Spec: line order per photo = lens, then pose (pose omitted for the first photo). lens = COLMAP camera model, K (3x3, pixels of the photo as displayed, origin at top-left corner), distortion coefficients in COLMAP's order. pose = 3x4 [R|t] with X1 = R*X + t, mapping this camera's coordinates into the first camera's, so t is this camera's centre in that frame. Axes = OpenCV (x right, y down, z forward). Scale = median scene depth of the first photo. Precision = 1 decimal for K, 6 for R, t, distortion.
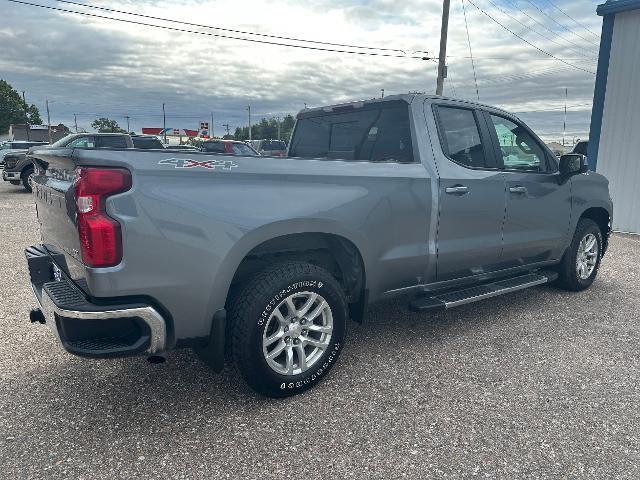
lens RADIAL K [[452.6, 0, 319.5], [0, 452.6, 244.0], [0, 0, 1]] dist [0.040915, -0.033672]
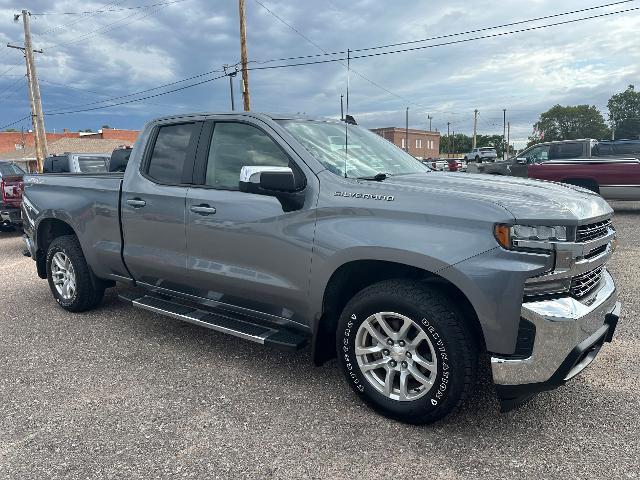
lens RADIAL K [[452.6, 0, 315.7], [0, 452.6, 239.4], [0, 0, 1]] dist [0.040915, -0.033672]
pose [[0.280286, 0.129701, -0.951114, 1.506466], [-0.150877, 0.984467, 0.089786, -0.196629], [0.947985, 0.118335, 0.295501, 1.096270]]
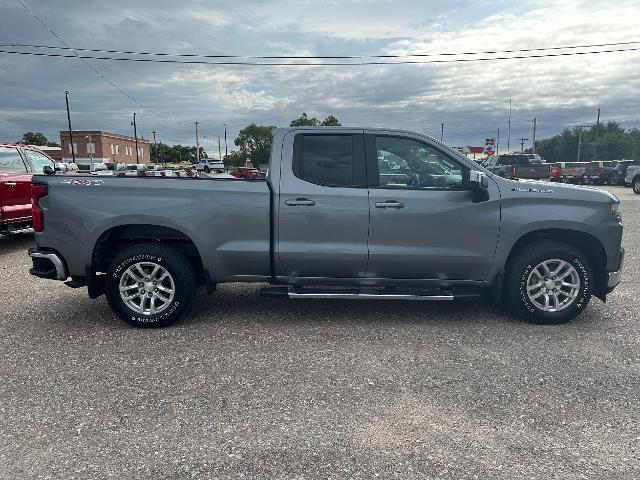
lens RADIAL K [[452.6, 0, 321.3], [0, 452.6, 241.7], [0, 0, 1]] dist [0.040915, -0.033672]
pose [[0.804678, 0.073270, -0.589173, 1.077746], [-0.097083, 0.995237, -0.008825, -0.007757], [0.585720, 0.064300, 0.807959, 0.048224]]
